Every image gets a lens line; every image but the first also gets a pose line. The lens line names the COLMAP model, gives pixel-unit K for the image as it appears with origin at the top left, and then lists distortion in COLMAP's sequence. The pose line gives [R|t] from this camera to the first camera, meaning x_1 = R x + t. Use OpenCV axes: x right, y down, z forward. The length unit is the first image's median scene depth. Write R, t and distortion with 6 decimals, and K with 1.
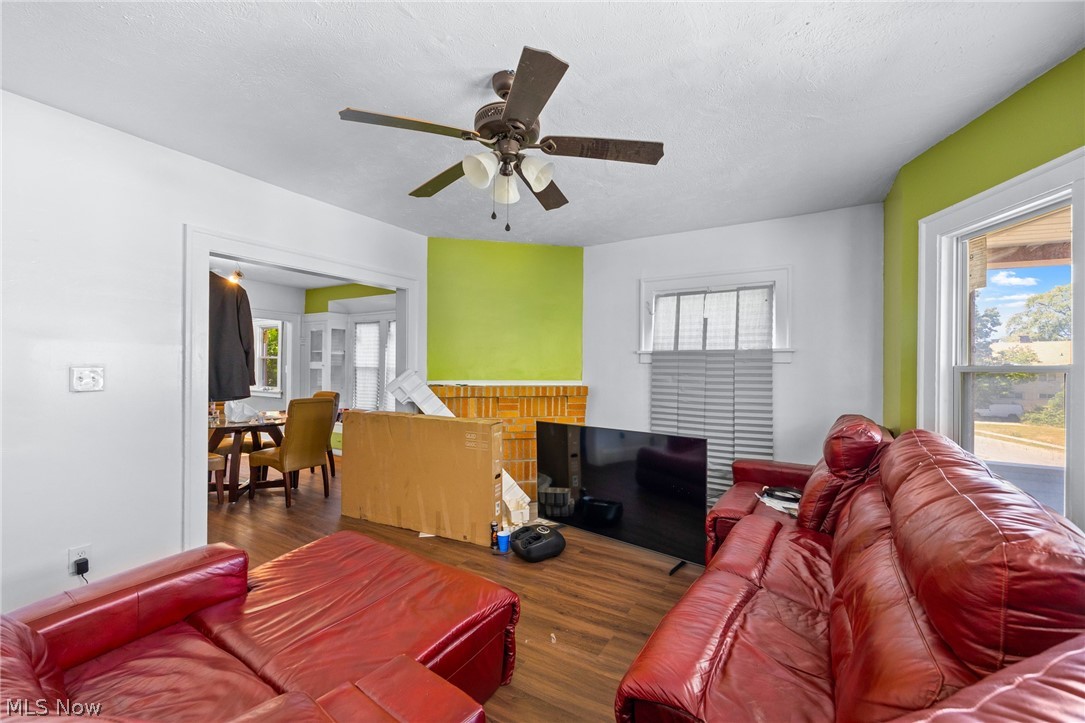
lens RADIAL K [[440.7, 0, 543.9], [0, 440.7, 366.0], [0, 0, 1]] dist [-0.001578, -0.000169]
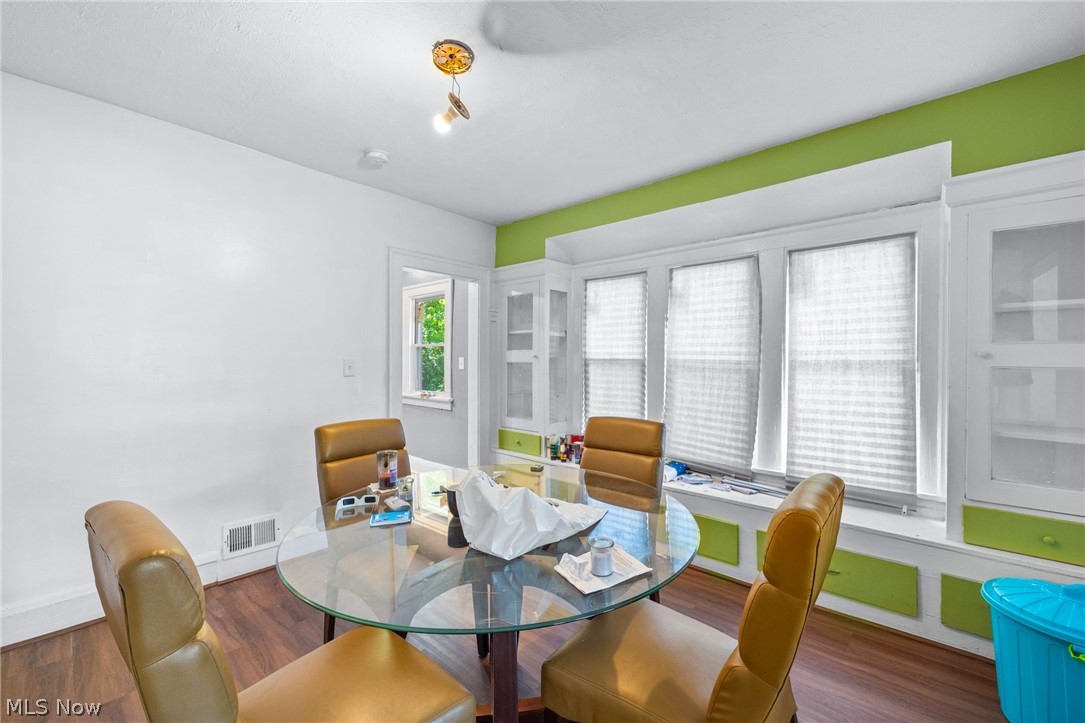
lens RADIAL K [[450.0, 0, 529.8], [0, 450.0, 354.6], [0, 0, 1]] dist [0.000772, 0.000032]
pose [[0.979676, -0.004949, -0.200525, -0.385215], [0.003990, 0.999979, -0.005184, -0.000624], [0.200547, 0.004279, 0.979675, 0.435694]]
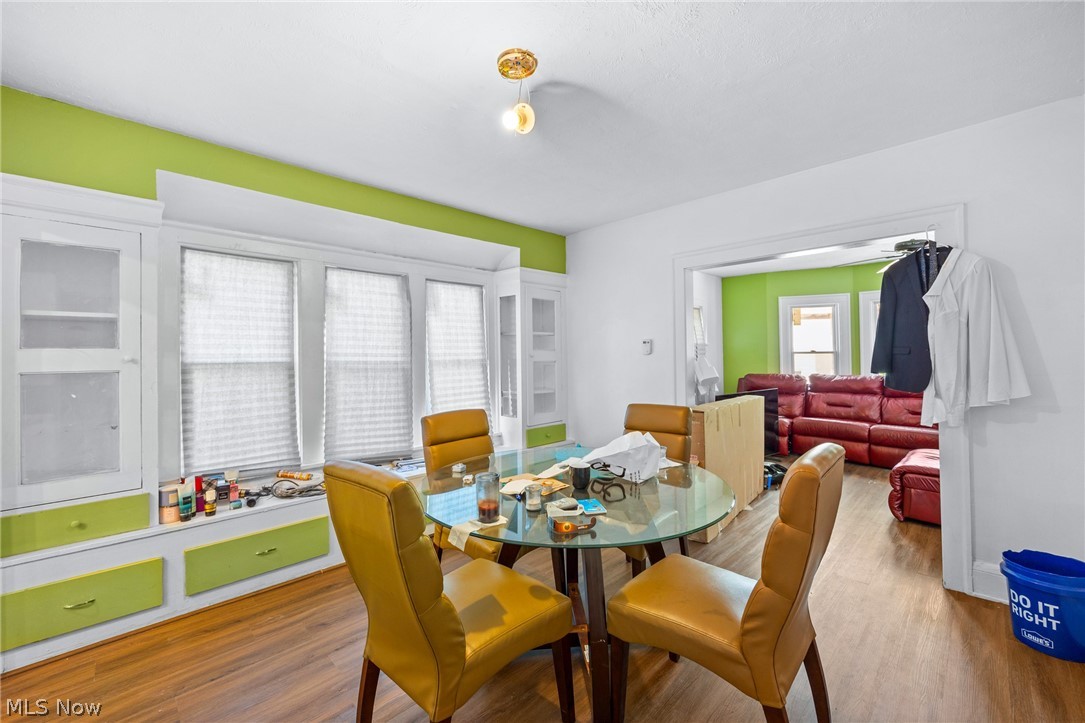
lens RADIAL K [[450.0, 0, 529.8], [0, 450.0, 354.6], [0, 0, 1]] dist [0.000772, 0.000032]
pose [[0.247050, -0.009487, 0.968956, -0.730283], [0.002118, 0.999955, 0.009250, -0.008217], [-0.969001, -0.000232, 0.247059, 0.623332]]
